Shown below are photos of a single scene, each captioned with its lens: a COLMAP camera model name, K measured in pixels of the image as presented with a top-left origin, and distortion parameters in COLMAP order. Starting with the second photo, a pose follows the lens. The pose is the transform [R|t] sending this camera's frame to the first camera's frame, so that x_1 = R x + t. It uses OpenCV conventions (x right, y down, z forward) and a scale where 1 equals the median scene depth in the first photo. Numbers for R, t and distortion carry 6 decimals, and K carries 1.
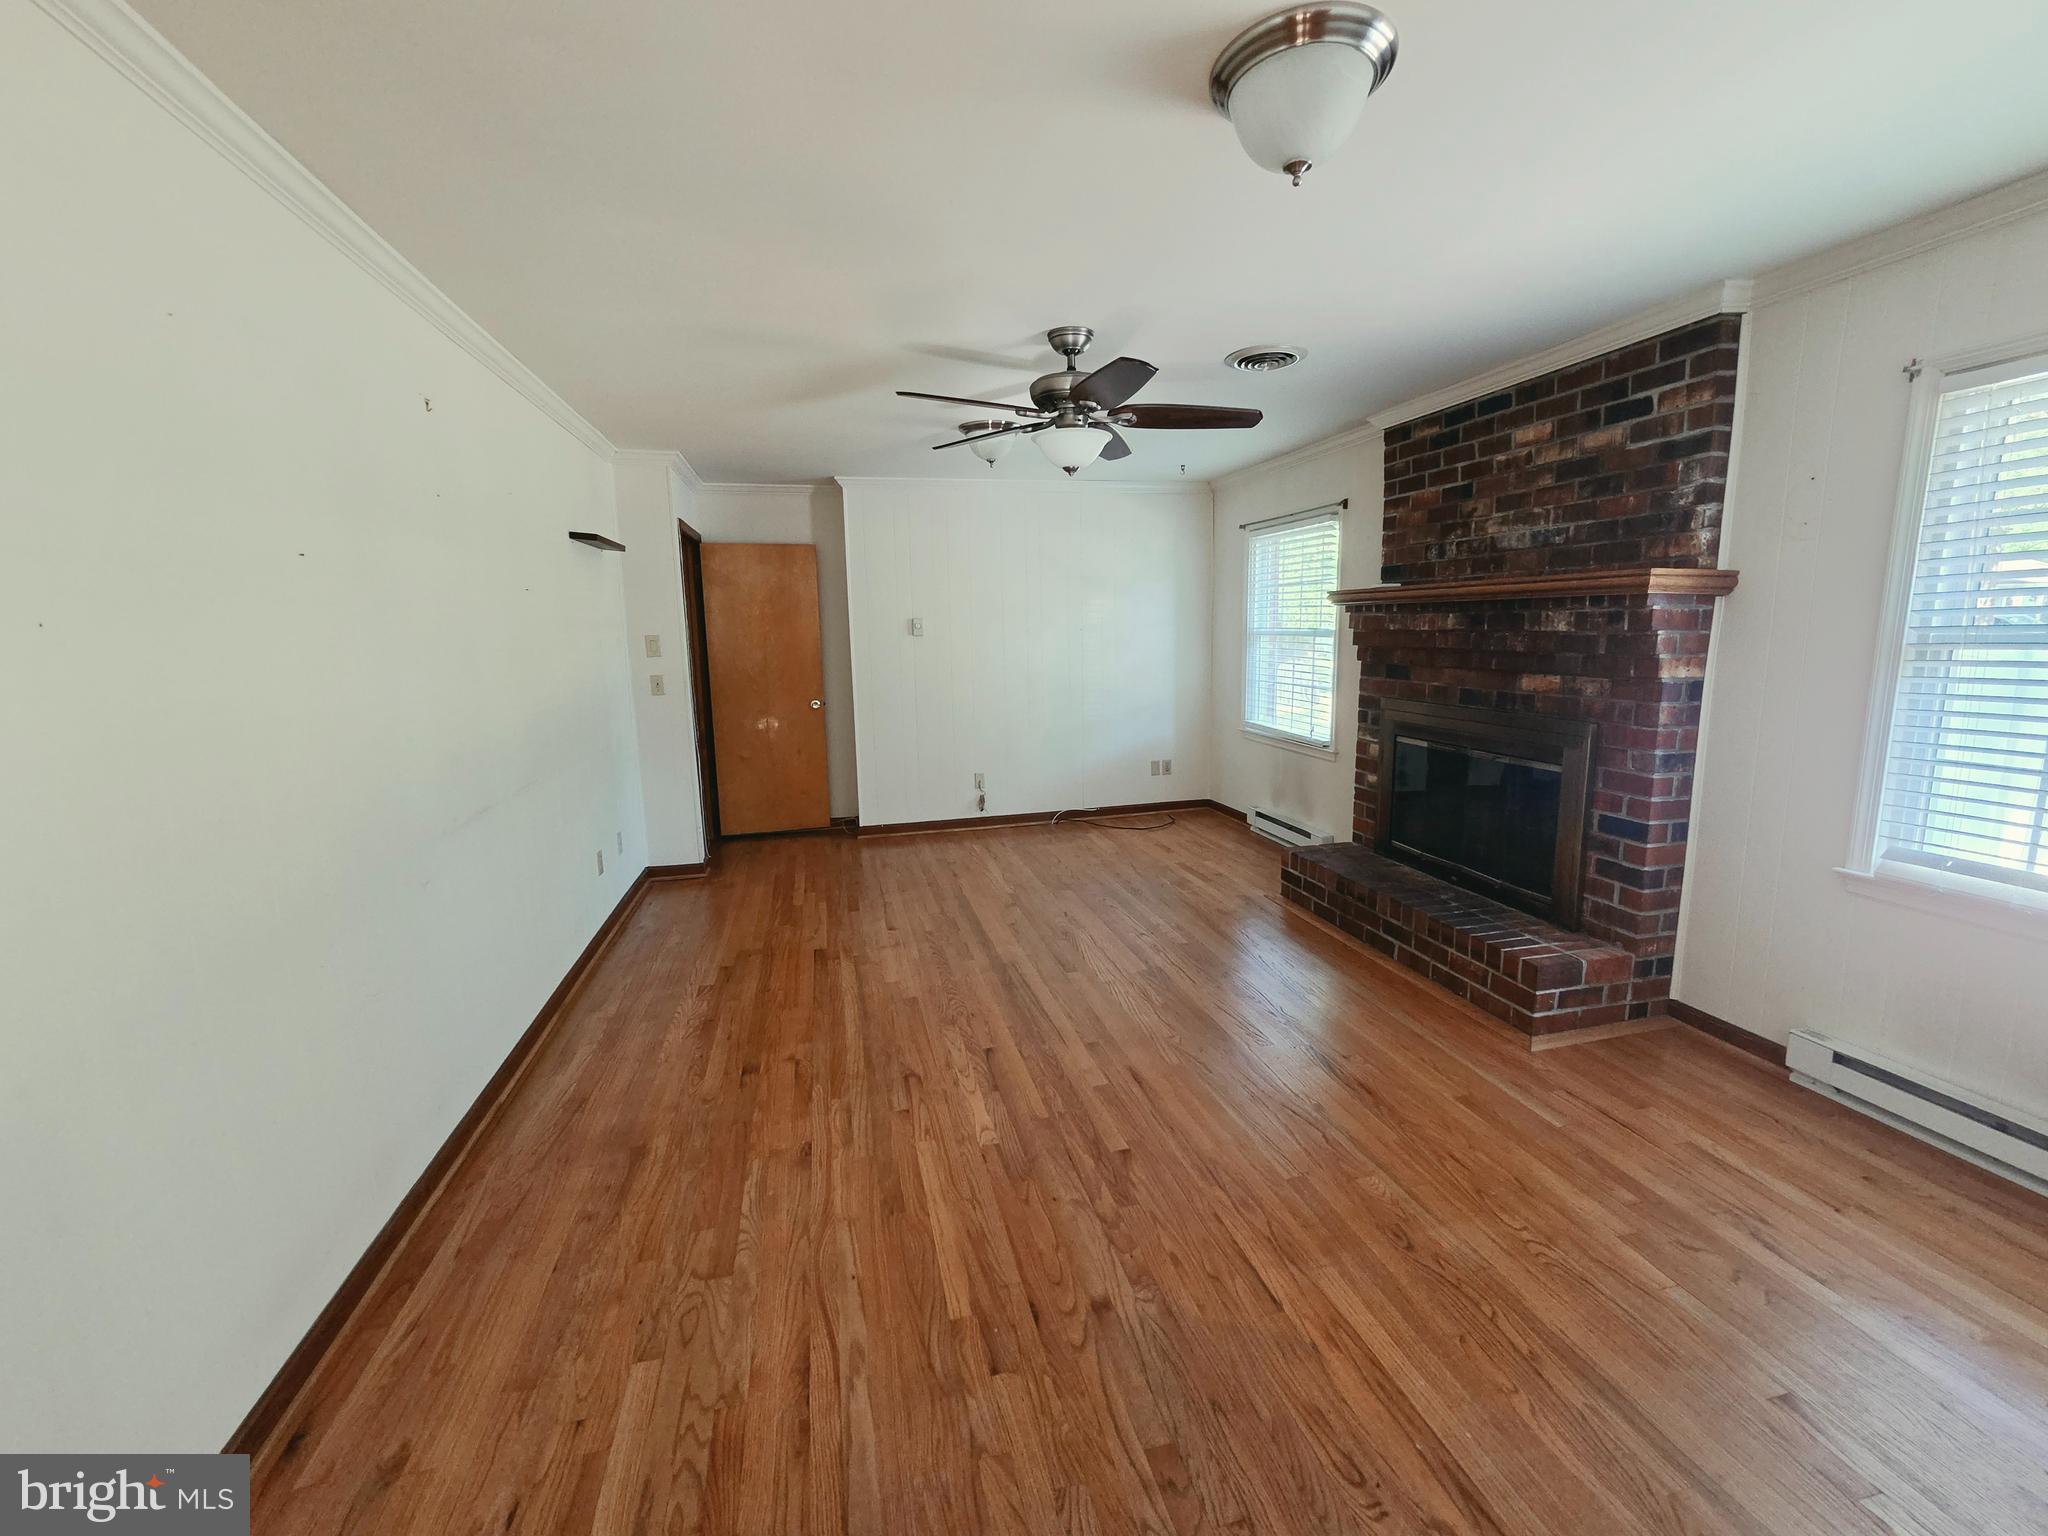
lens RADIAL K [[859.0, 0, 1024.0], [0, 859.0, 768.0], [0, 0, 1]] dist [0.003056, 0.000169]
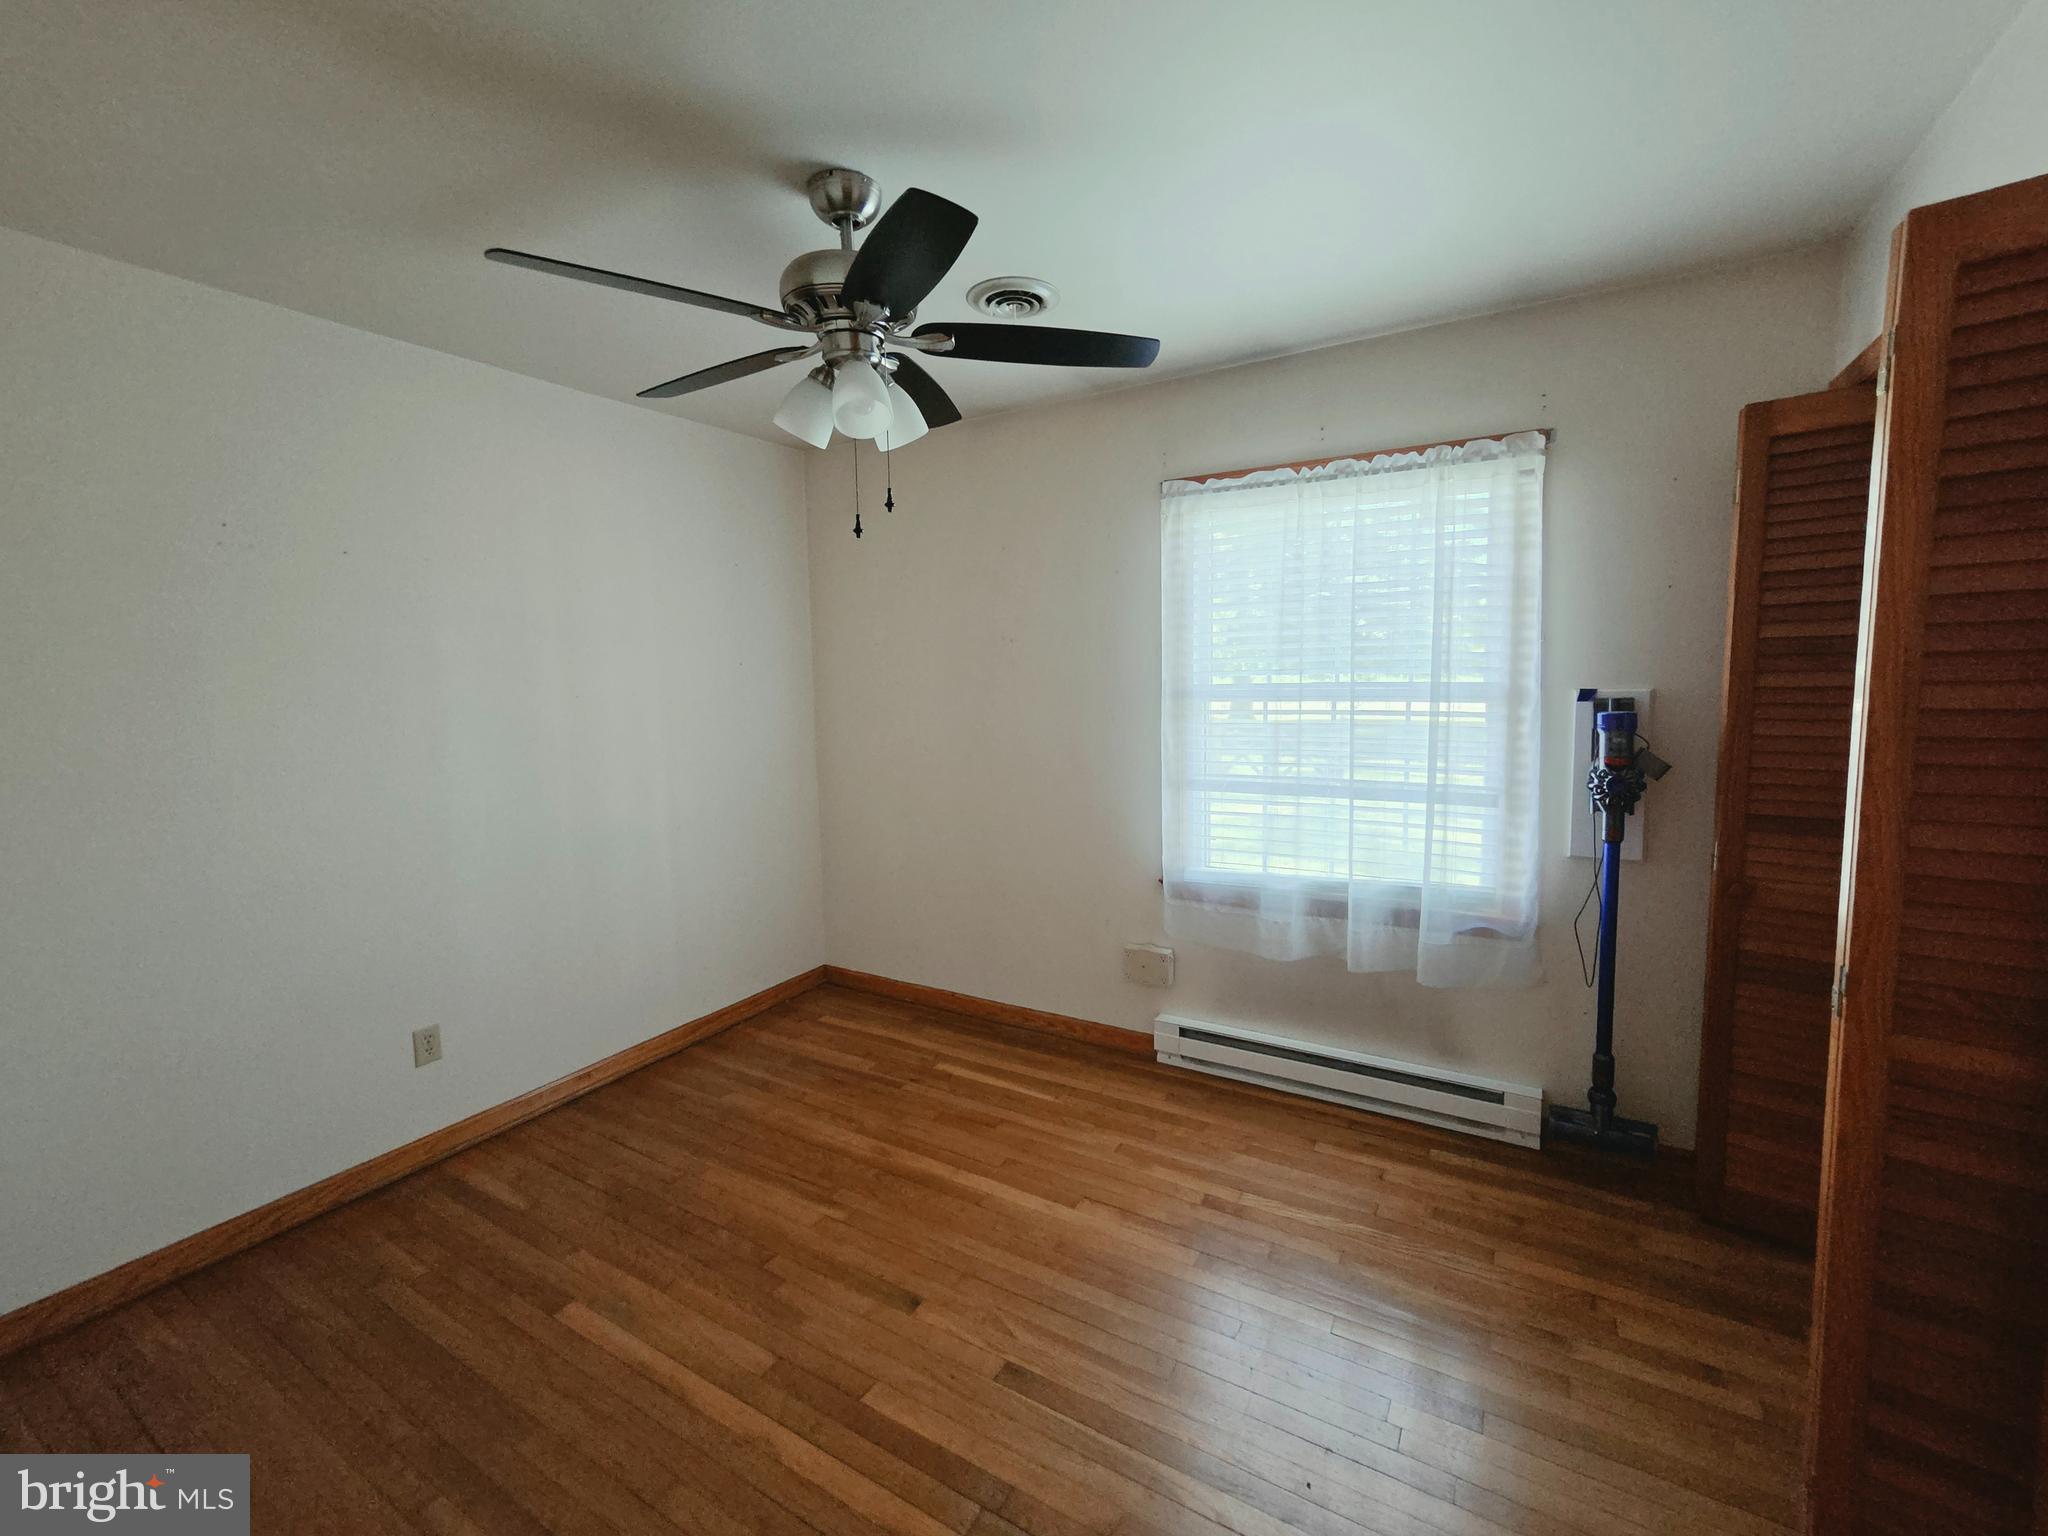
lens RADIAL K [[859.0, 0, 1024.0], [0, 859.0, 768.0], [0, 0, 1]] dist [0.003056, 0.000169]
pose [[0.693165, -0.072485, 0.717125, -0.089426], [0.121781, 0.992404, -0.017403, -0.060689], [-0.710417, 0.099396, 0.696727, 0.377453]]
